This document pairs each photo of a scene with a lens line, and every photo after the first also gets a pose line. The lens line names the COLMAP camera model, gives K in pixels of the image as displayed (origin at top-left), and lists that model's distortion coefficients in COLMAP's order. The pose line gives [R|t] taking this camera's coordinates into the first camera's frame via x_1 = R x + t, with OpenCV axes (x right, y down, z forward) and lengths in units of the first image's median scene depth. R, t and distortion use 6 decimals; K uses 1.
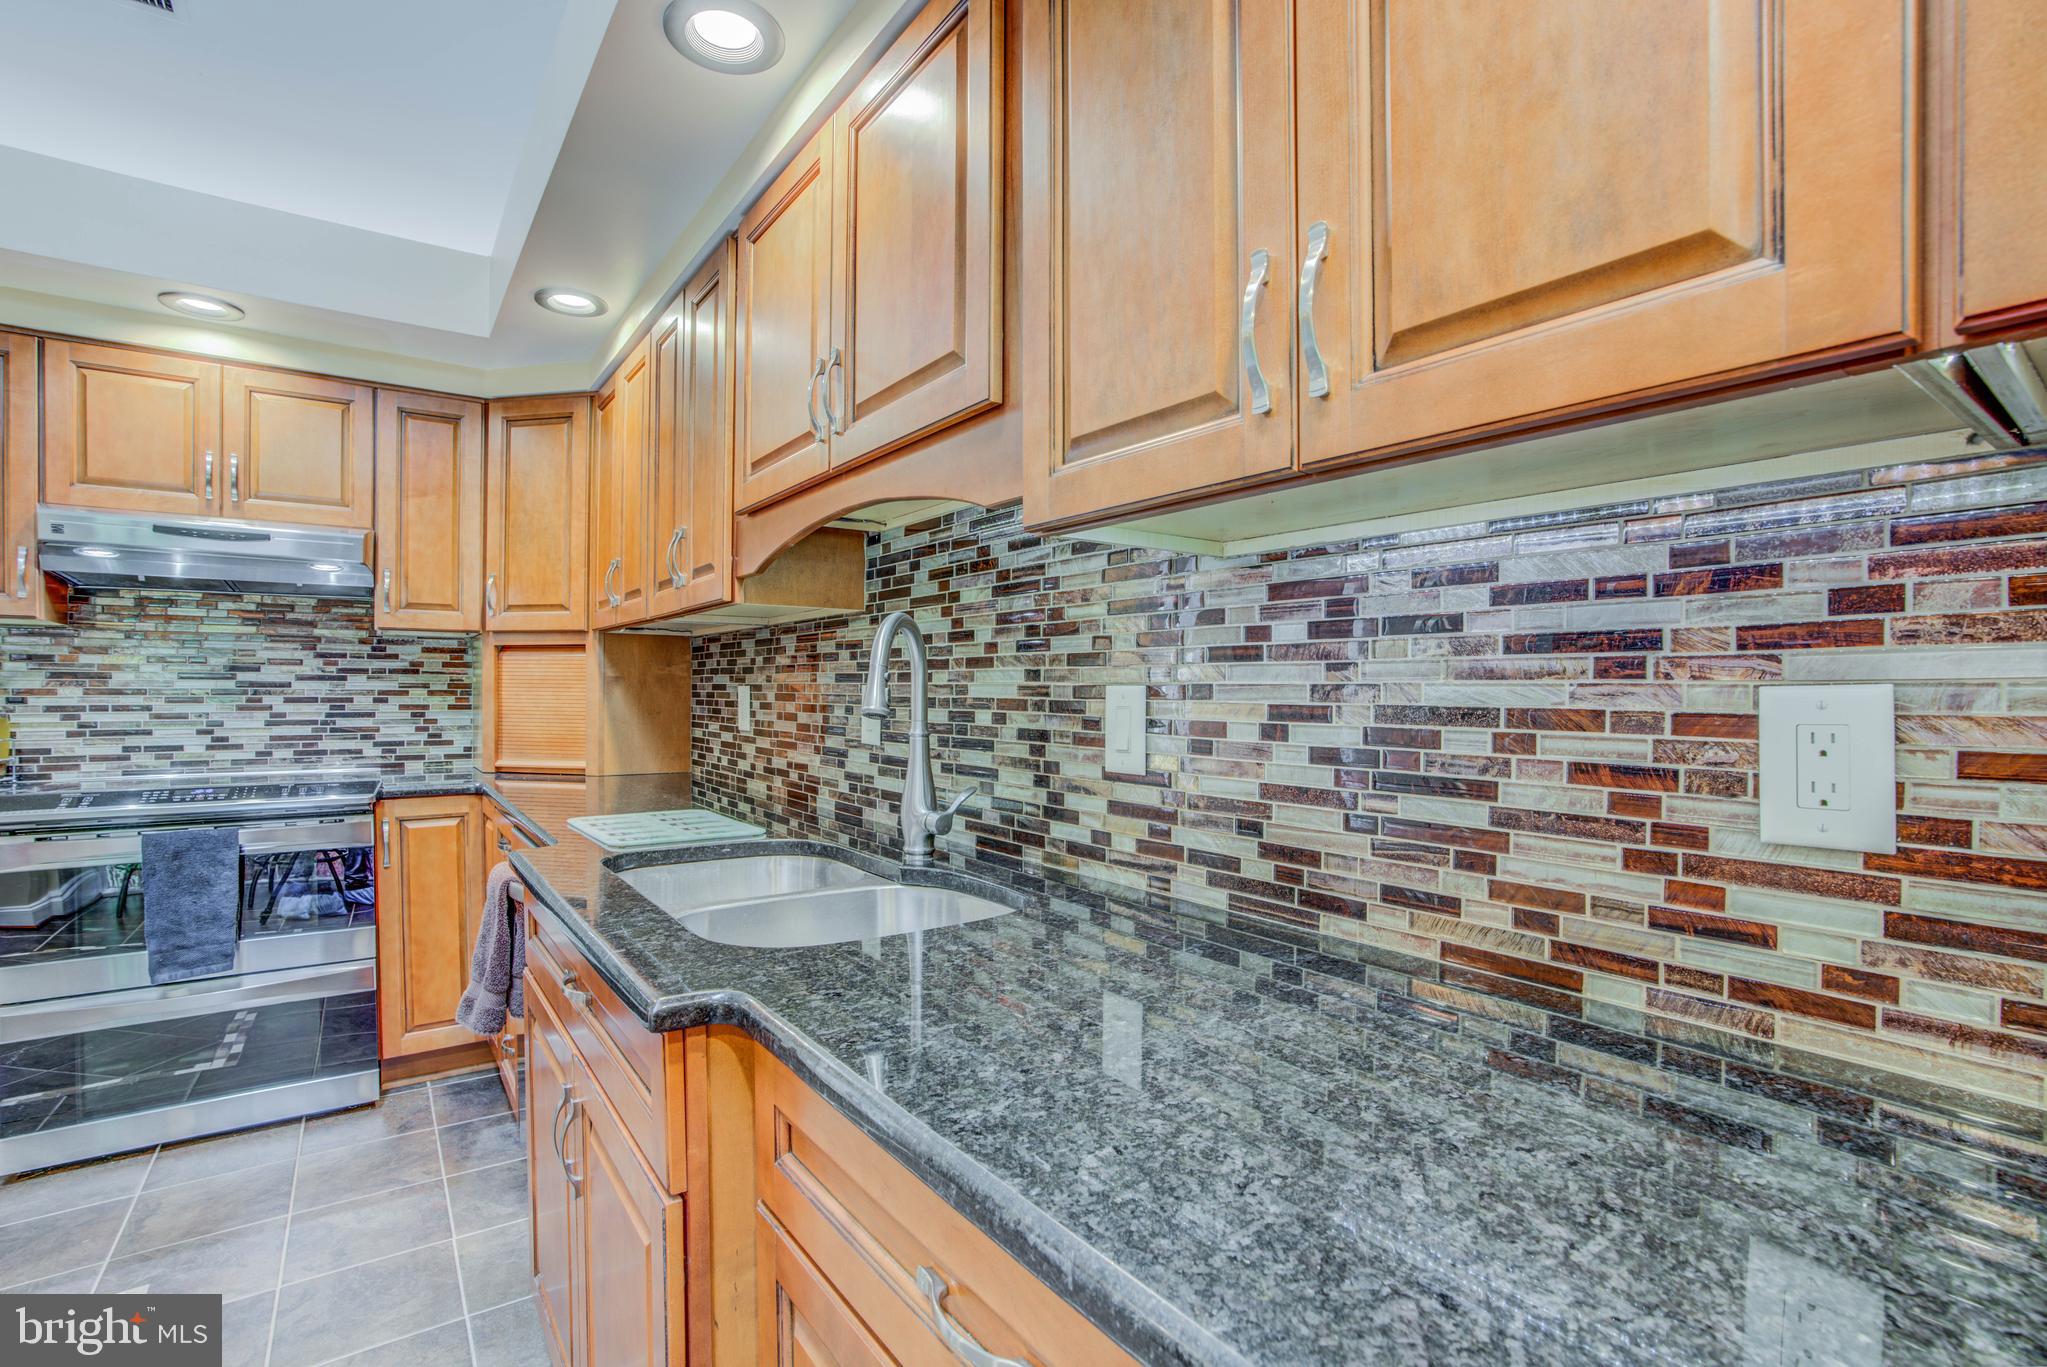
lens RADIAL K [[944.4, 0, 974.8], [0, 944.4, 690.1], [0, 0, 1]] dist [-0.056384, 0.020298]
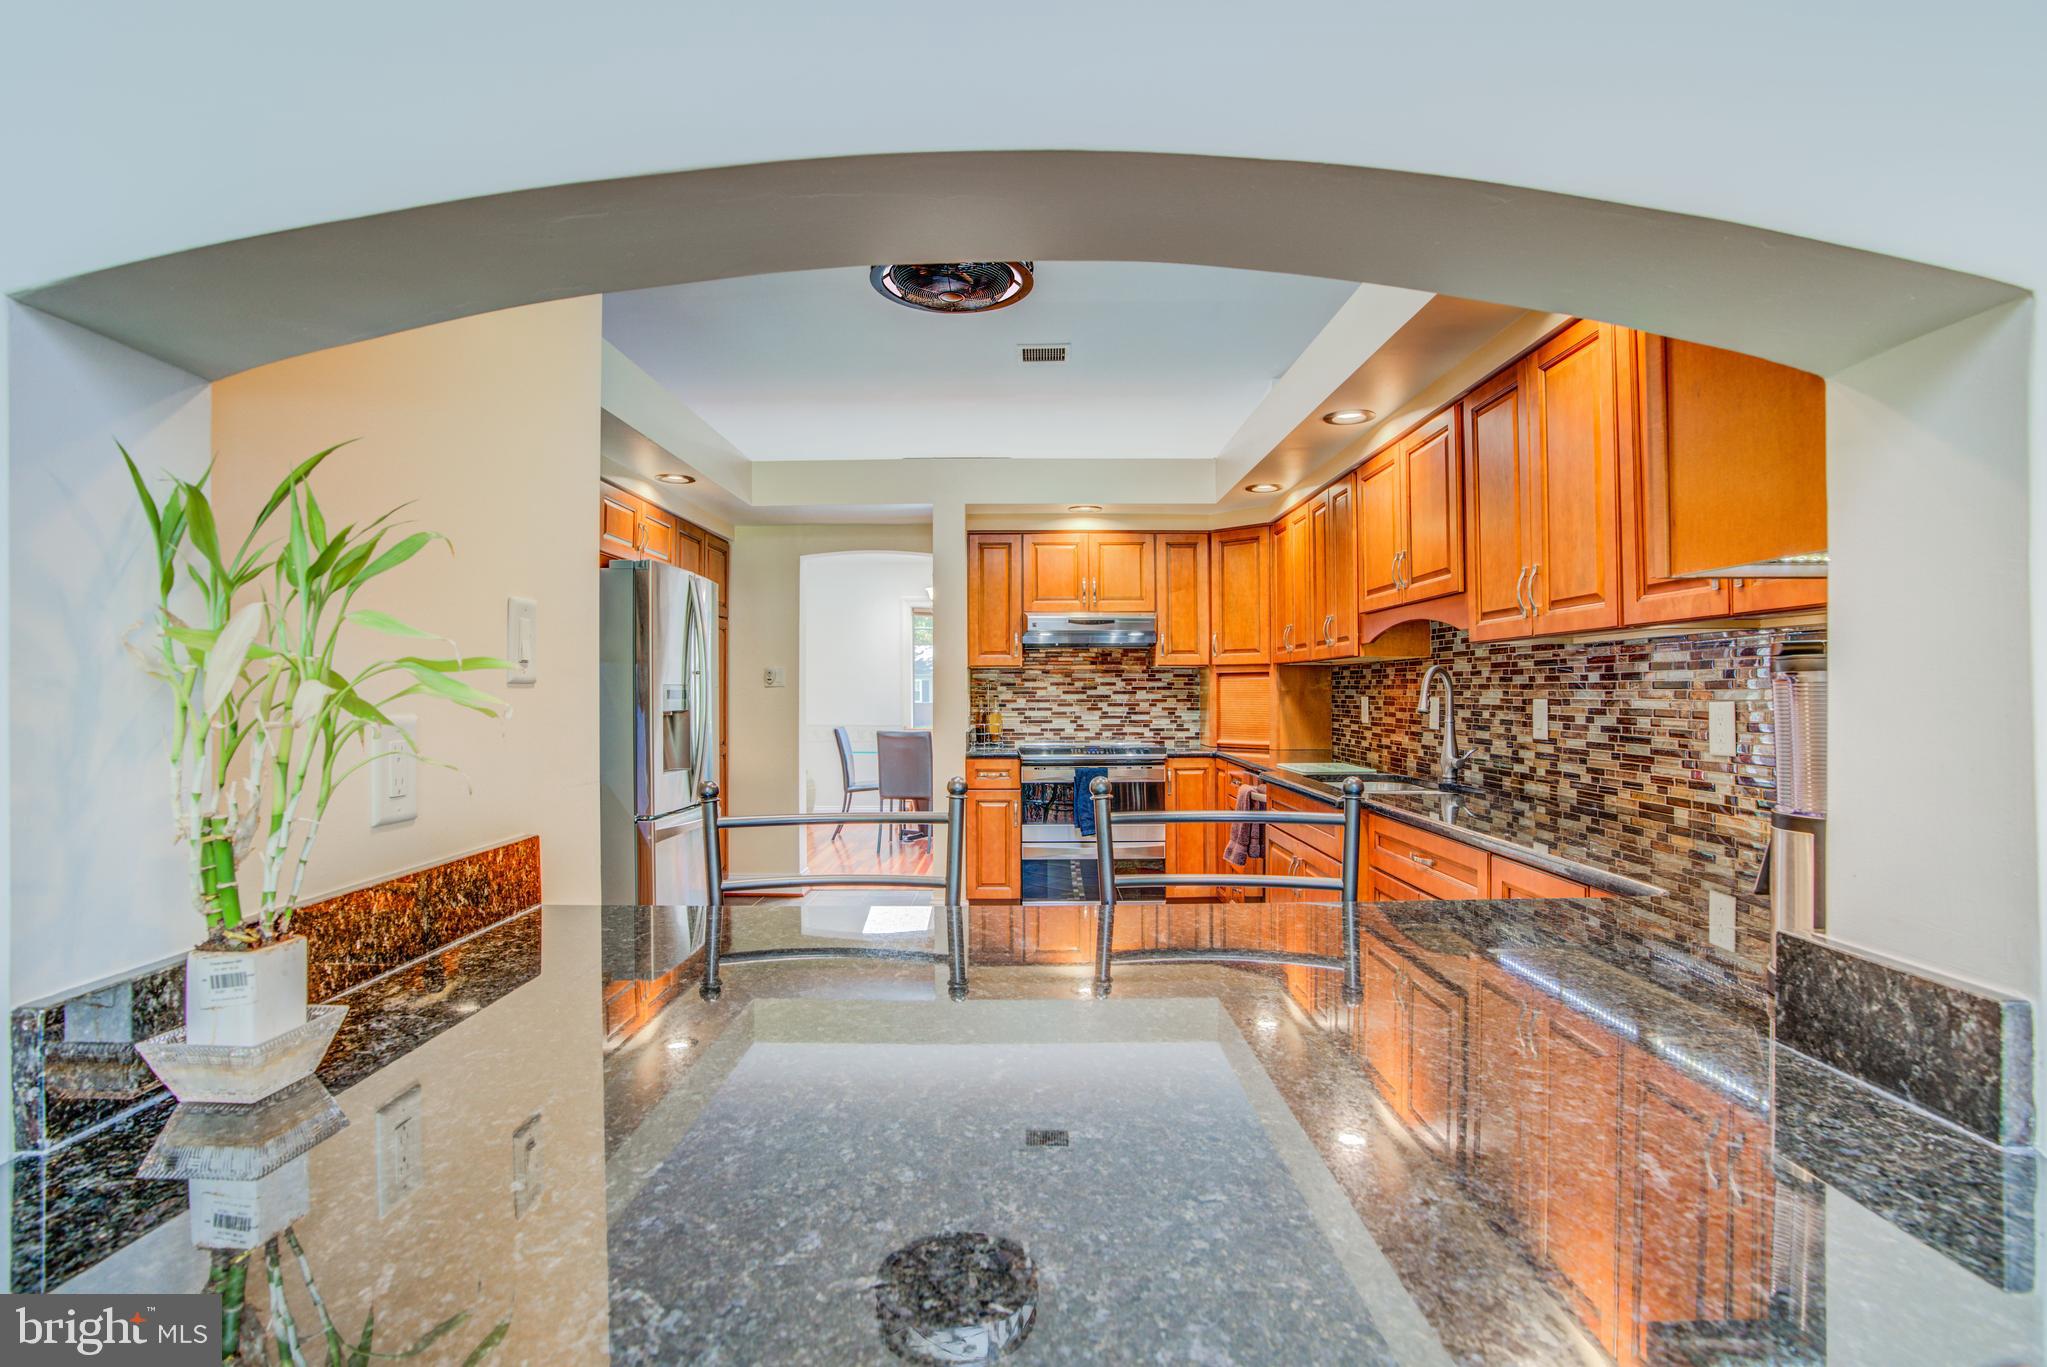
lens RADIAL K [[944.4, 0, 1043.3], [0, 944.4, 694.0], [0, 0, 1]] dist [-0.056384, 0.020298]
pose [[0.840629, -0.005598, -0.541582, 0.262793], [0.006356, 0.999980, -0.000472, -0.017080], [0.541573, -0.003046, 0.840648, -1.049761]]
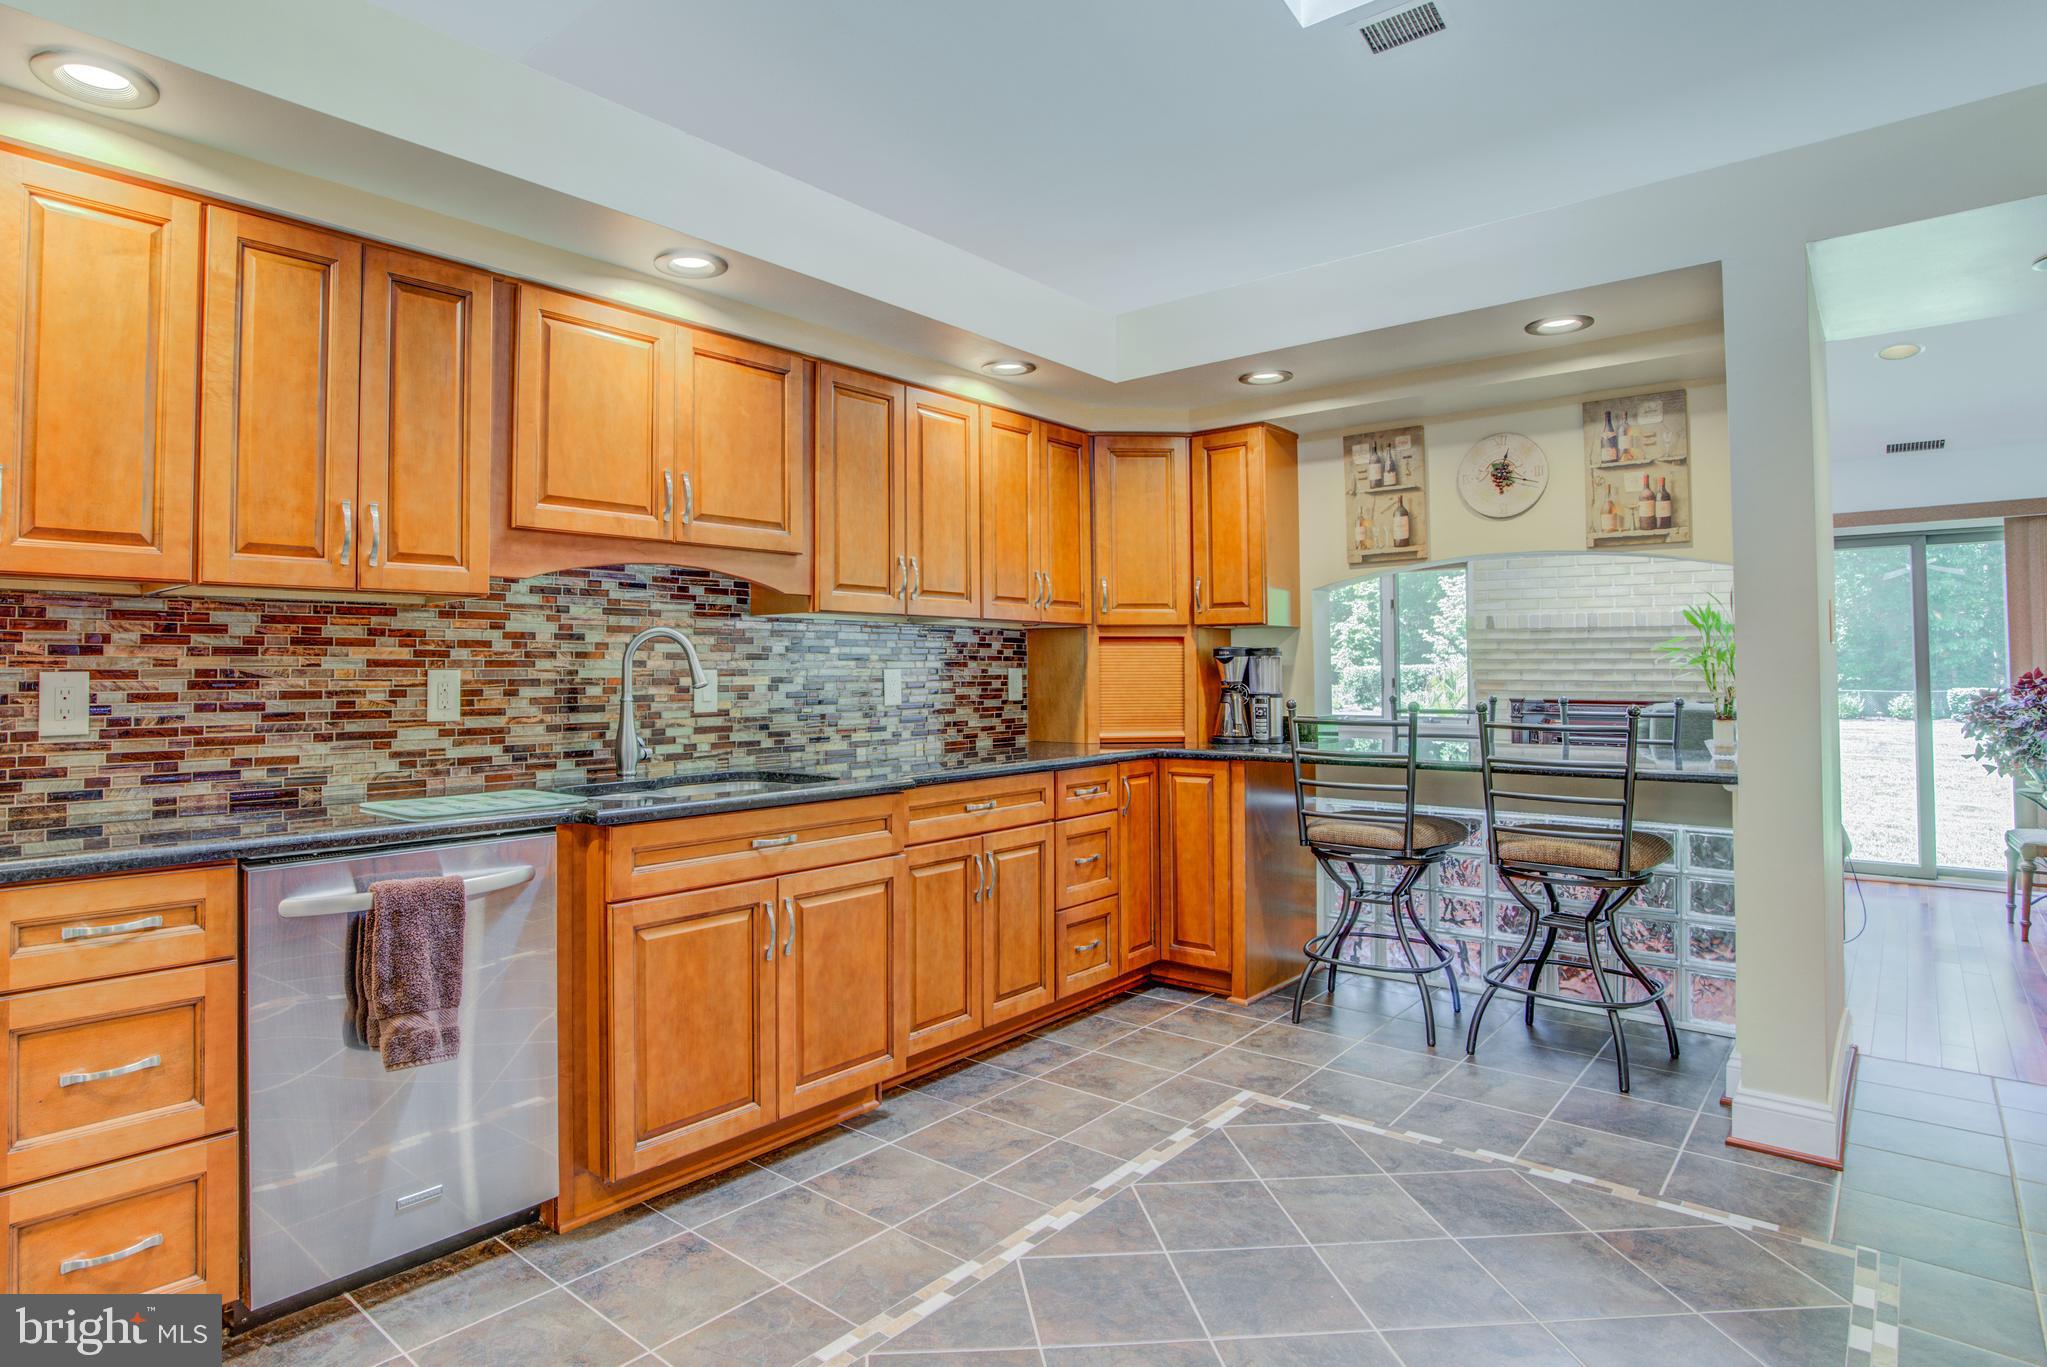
lens RADIAL K [[1121.4, 0, 919.9], [0, 1121.4, 635.4], [0, 0, 1]] dist [-0.061859, 0.023513]
pose [[-0.233137, 0.029073, 0.972009, -1.705206], [0.006951, 0.999577, -0.028231, -0.005990], [-0.972419, 0.000175, -0.233241, 0.818425]]
